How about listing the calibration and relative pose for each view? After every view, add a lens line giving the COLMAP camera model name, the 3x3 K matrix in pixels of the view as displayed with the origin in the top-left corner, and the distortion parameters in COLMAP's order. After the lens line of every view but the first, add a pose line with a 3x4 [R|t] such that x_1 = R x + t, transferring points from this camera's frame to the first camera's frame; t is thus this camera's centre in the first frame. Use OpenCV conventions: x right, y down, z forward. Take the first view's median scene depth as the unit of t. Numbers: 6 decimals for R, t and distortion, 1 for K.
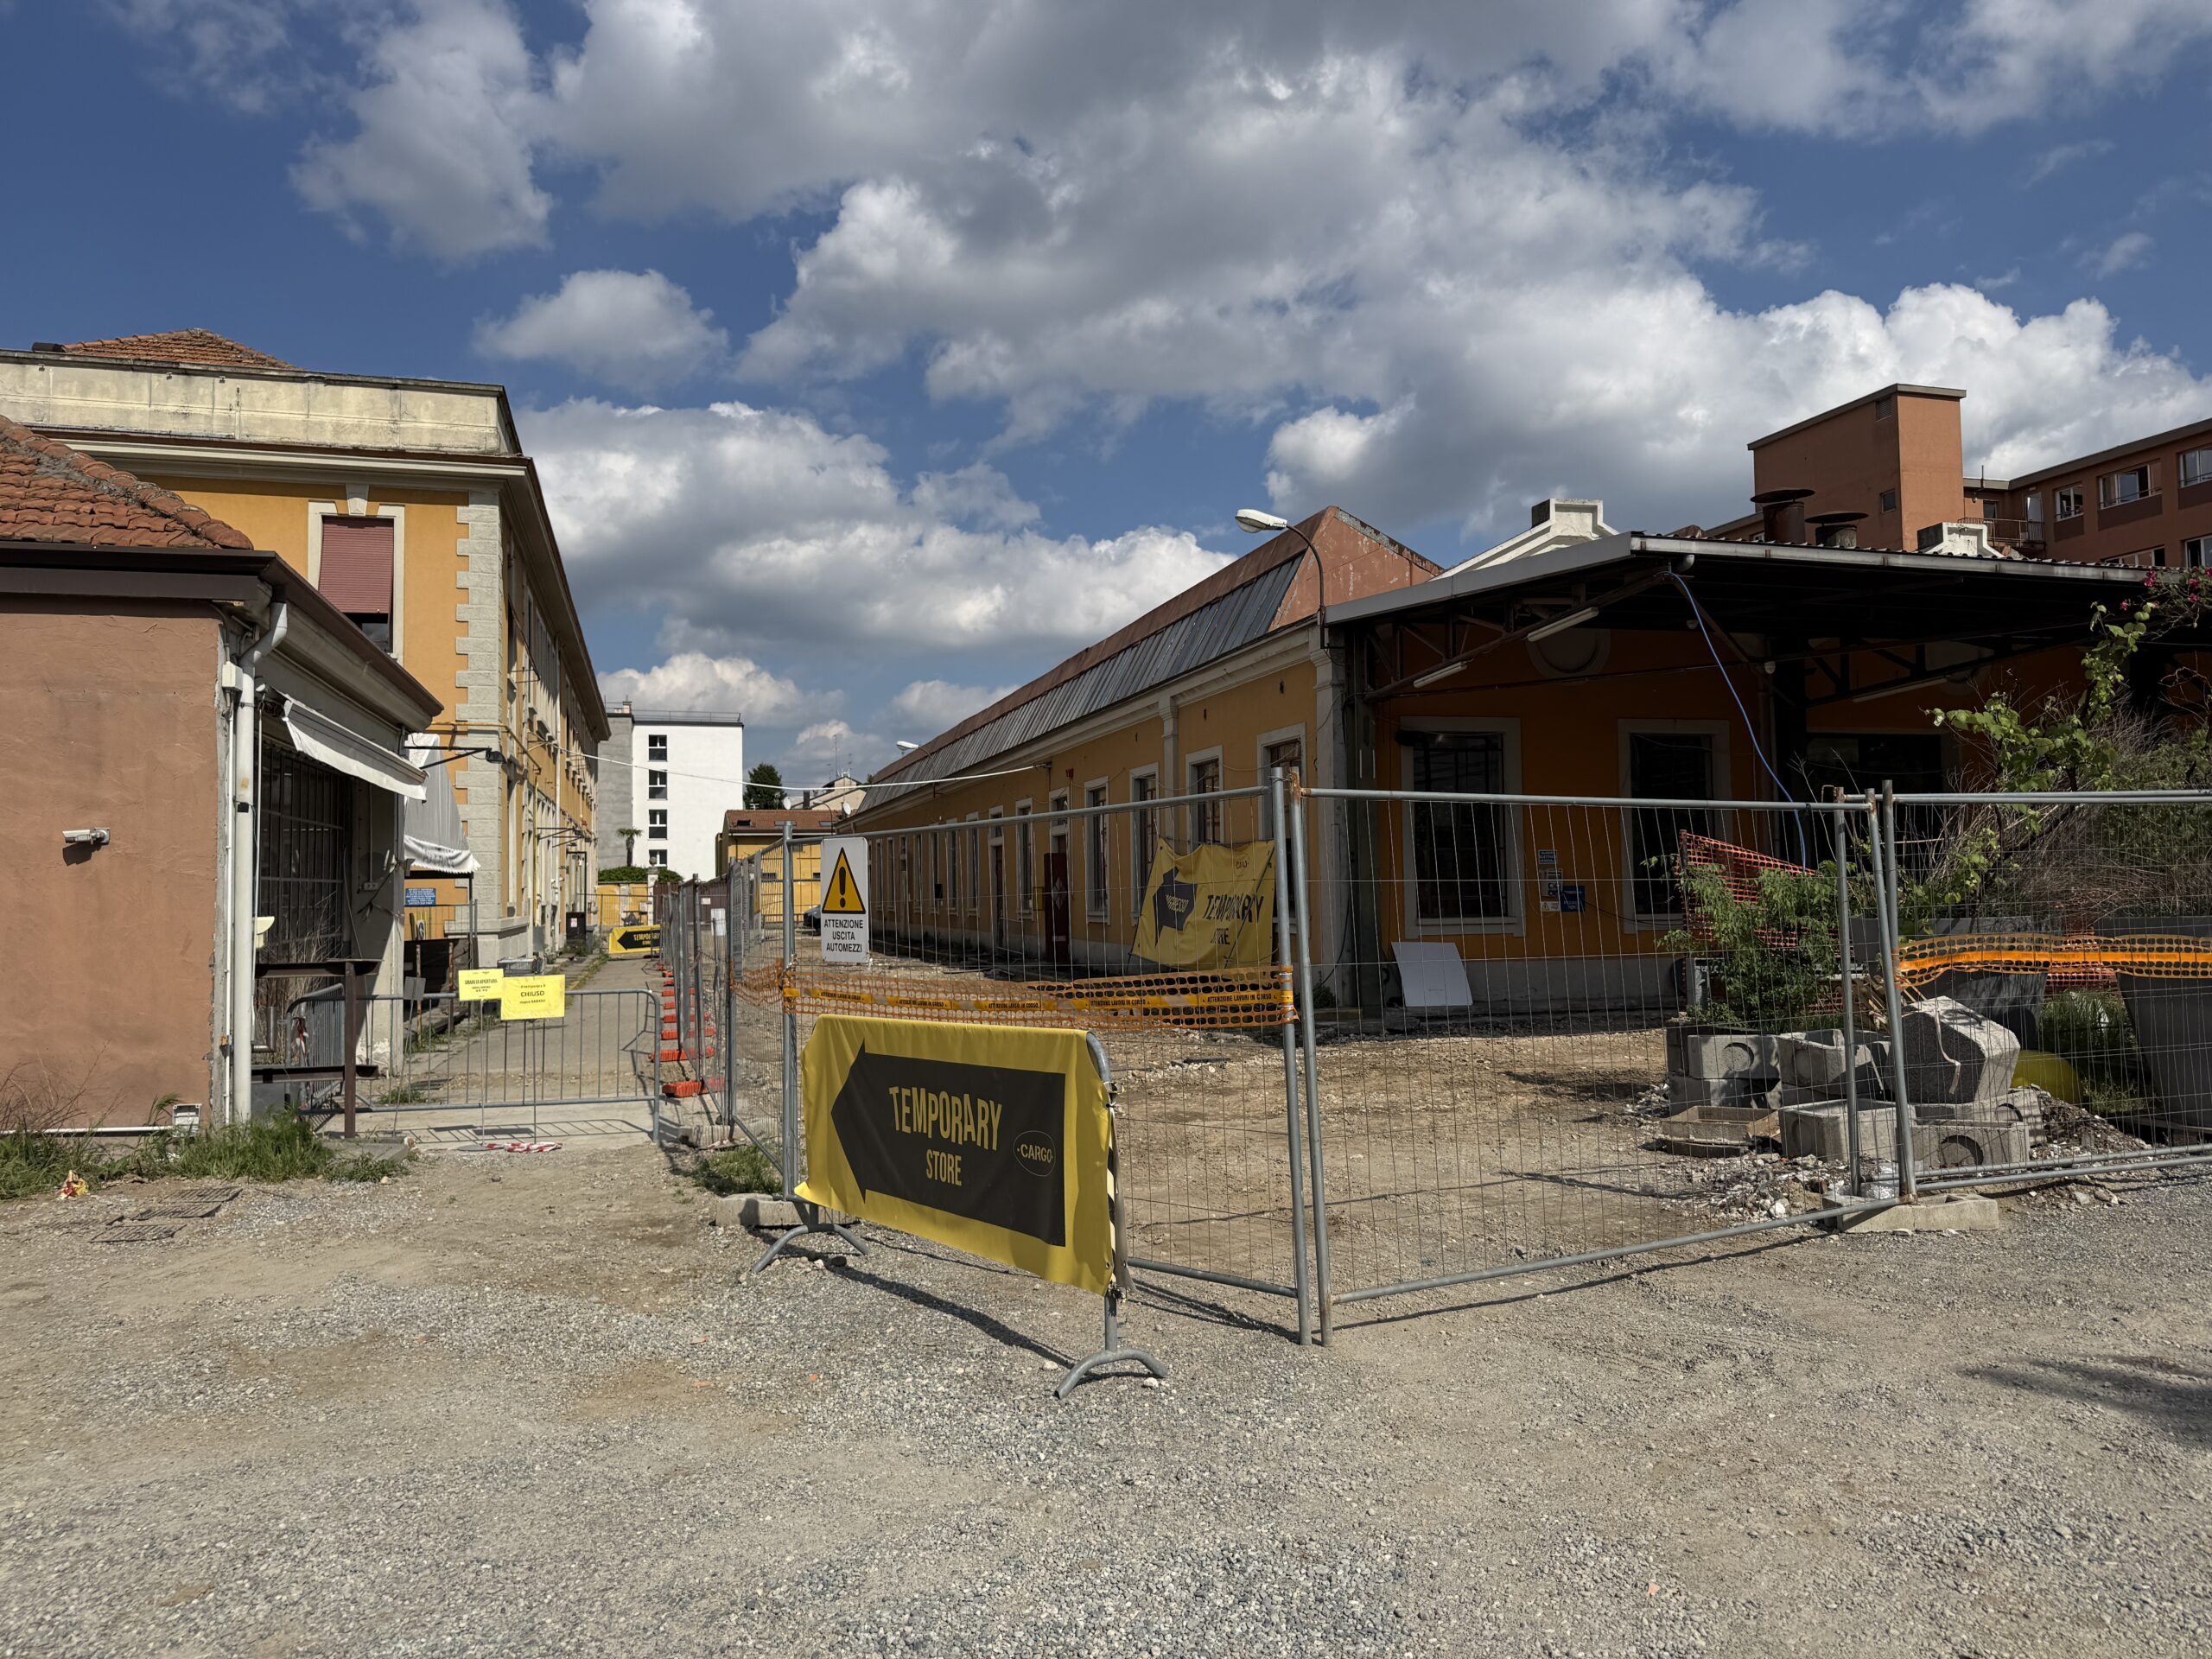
lens RADIAL K [[1597.7, 0, 1076.7], [0, 1597.7, 827.2], [0, 0, 1]] dist [0.035410, -0.033500]
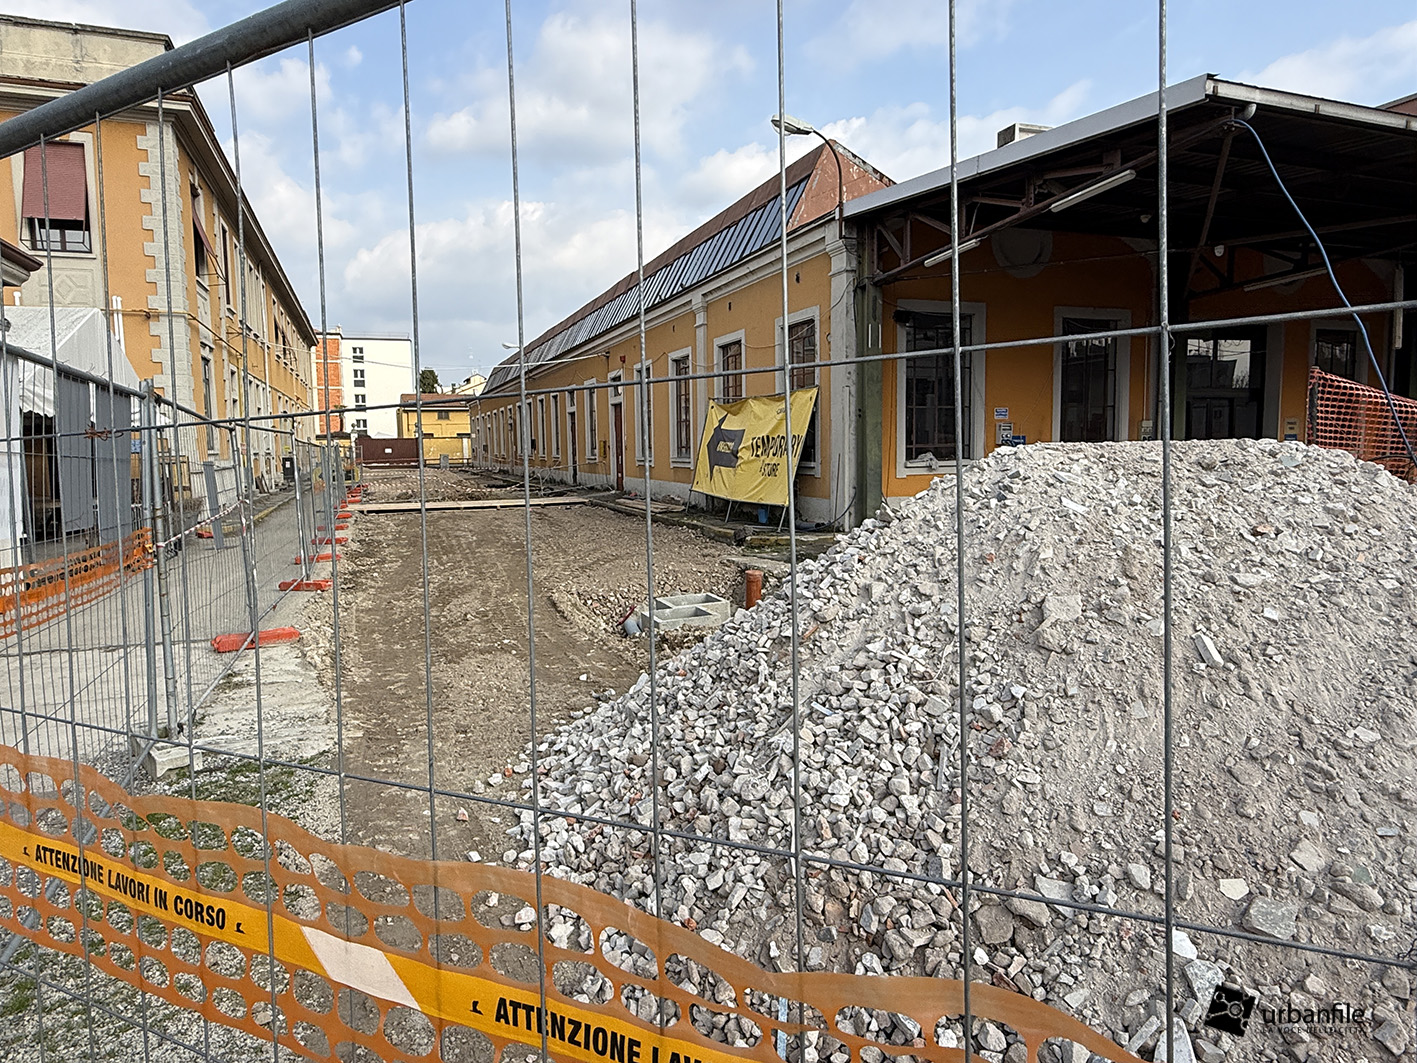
lens RADIAL K [[869.9, 0, 668.8], [0, 869.9, 512.7], [0, 0, 1]] dist [0.019232, 0.000704]
pose [[0.998149, -0.006429, 0.060478, -0.015416], [-0.000685, 0.993147, 0.116869, 0.015156], [-0.060815, -0.116694, 0.991304, 0.297999]]
